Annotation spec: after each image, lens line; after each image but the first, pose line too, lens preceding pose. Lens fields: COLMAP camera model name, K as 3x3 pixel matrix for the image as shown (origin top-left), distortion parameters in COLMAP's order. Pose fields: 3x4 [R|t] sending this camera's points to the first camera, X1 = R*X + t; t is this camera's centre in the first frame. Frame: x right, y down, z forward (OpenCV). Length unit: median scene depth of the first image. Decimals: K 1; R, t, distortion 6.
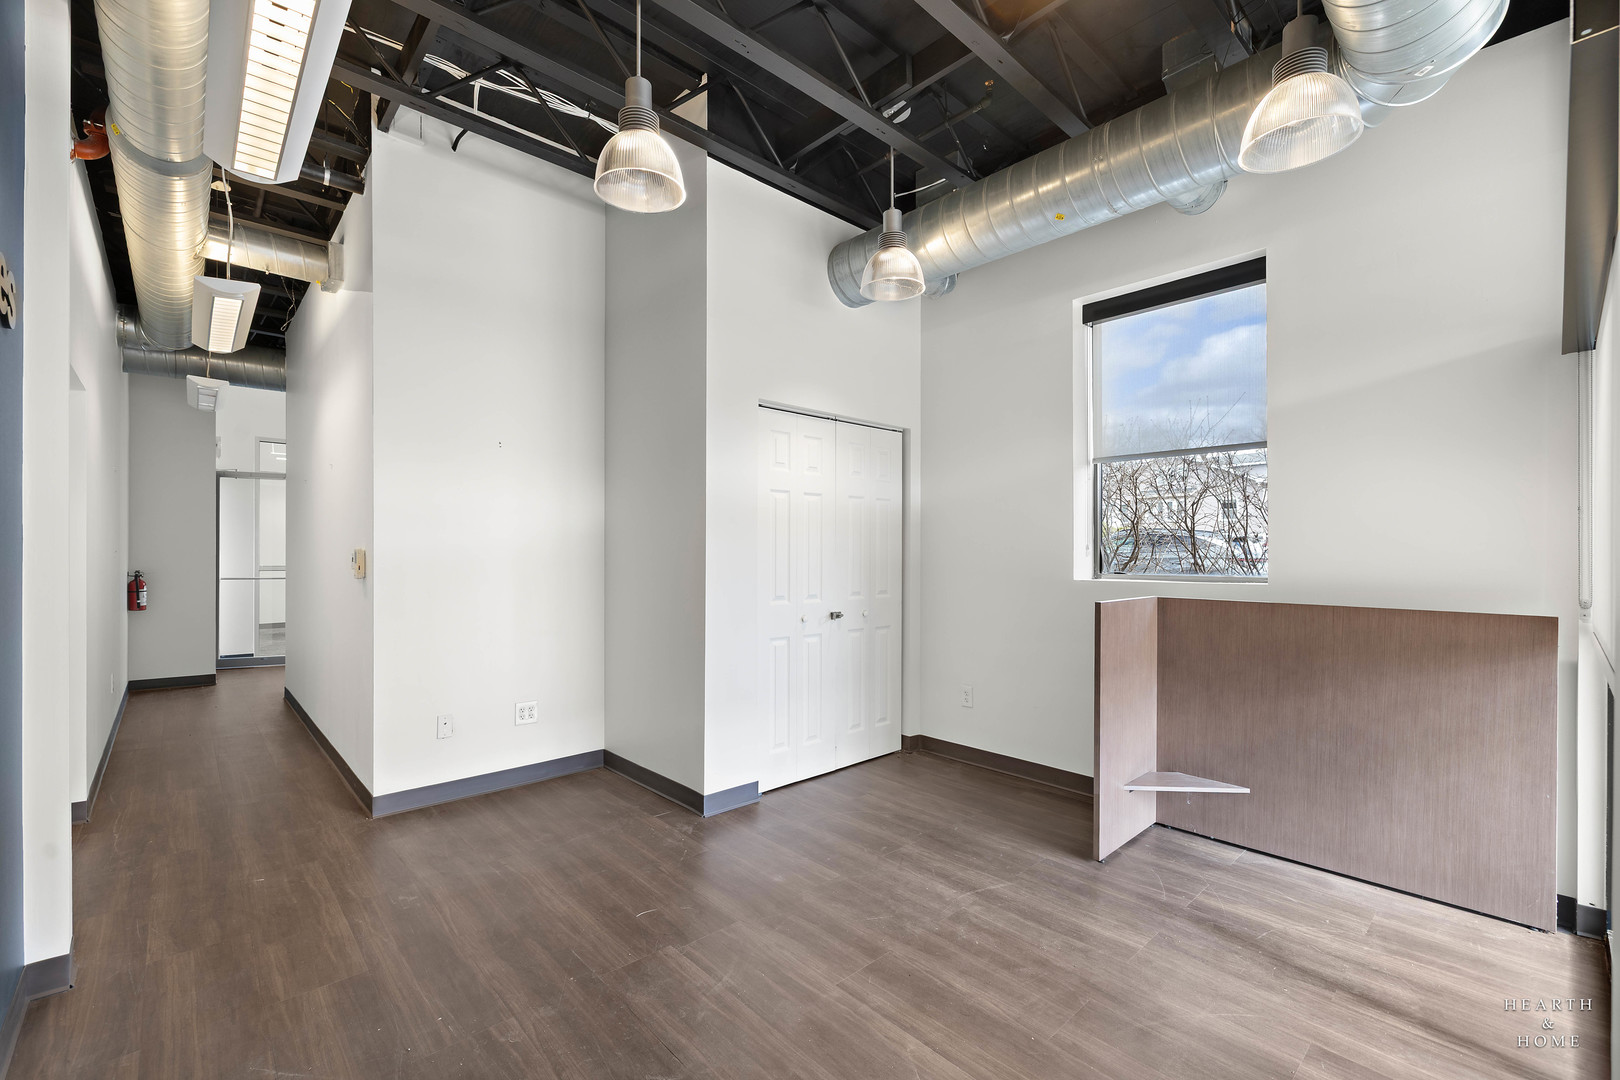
lens RADIAL K [[688.8, 0, 800.8], [0, 688.8, 548.0], [0, 0, 1]] dist [-0.001141, 0.000091]
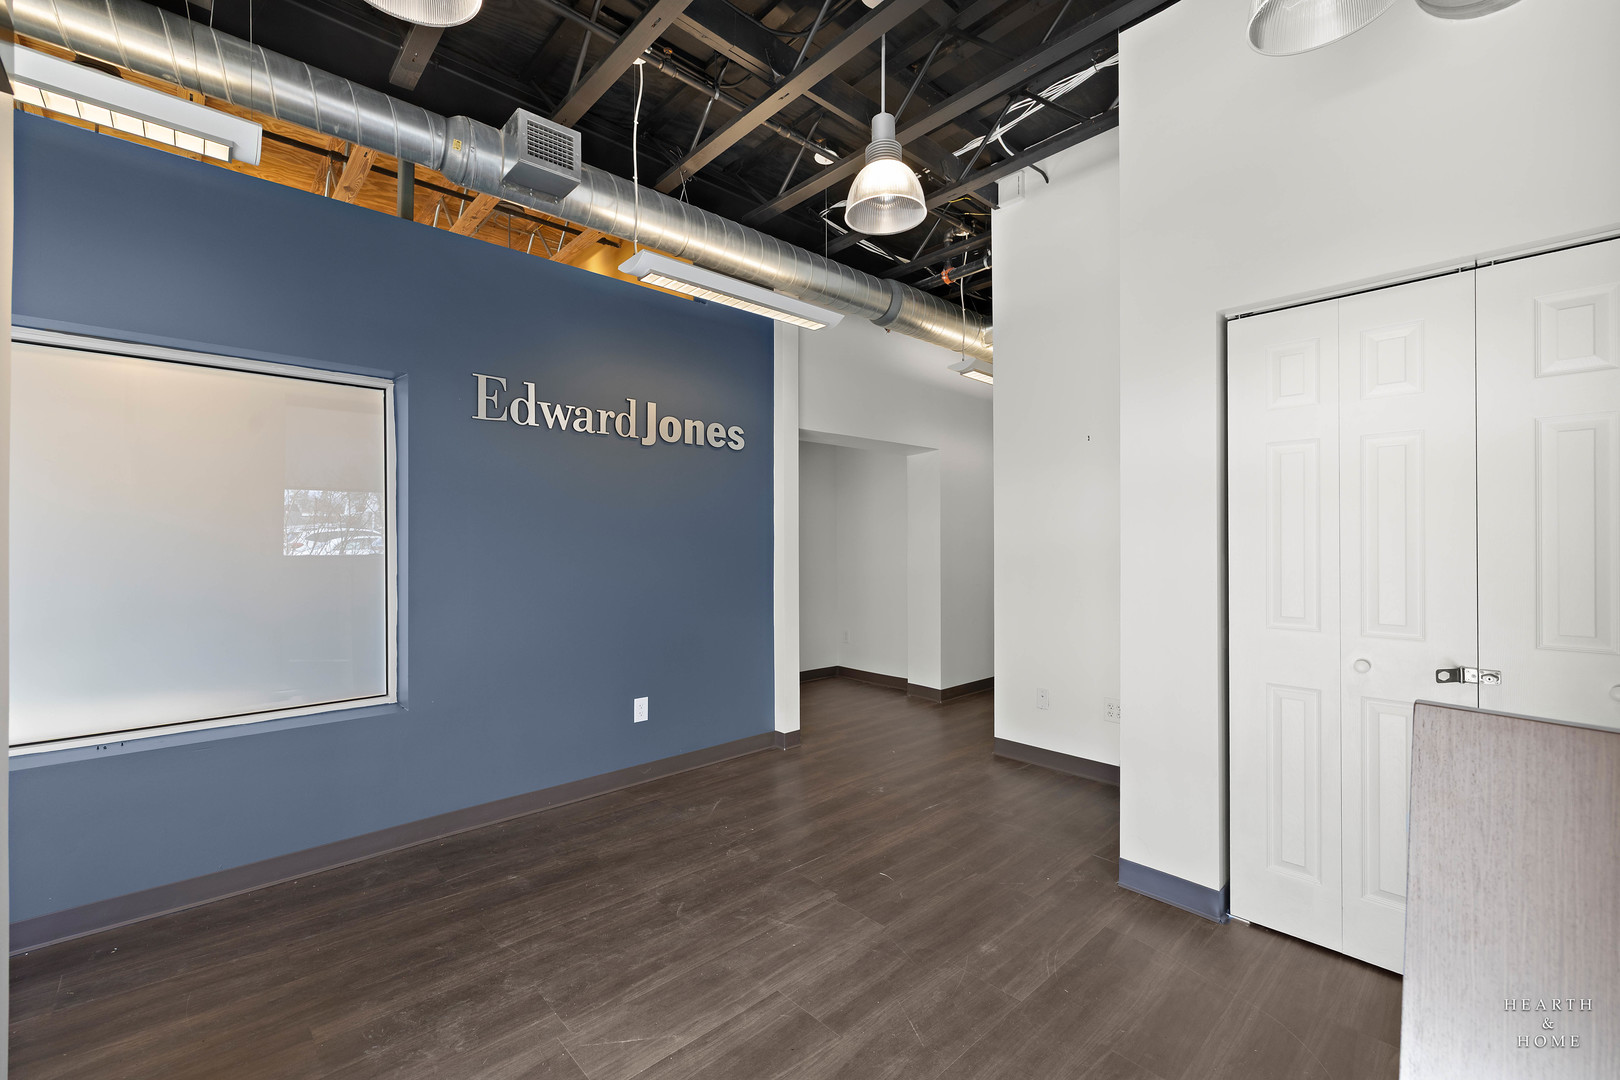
lens RADIAL K [[675.0, 0, 802.4], [0, 675.0, 539.6], [0, 0, 1]] dist [-0.001034, 0.000095]
pose [[0.004764, -0.008083, -0.999956, 0.861125], [0.004329, 0.999958, -0.008062, 0.008456], [0.999979, -0.004291, 0.004799, 0.887540]]
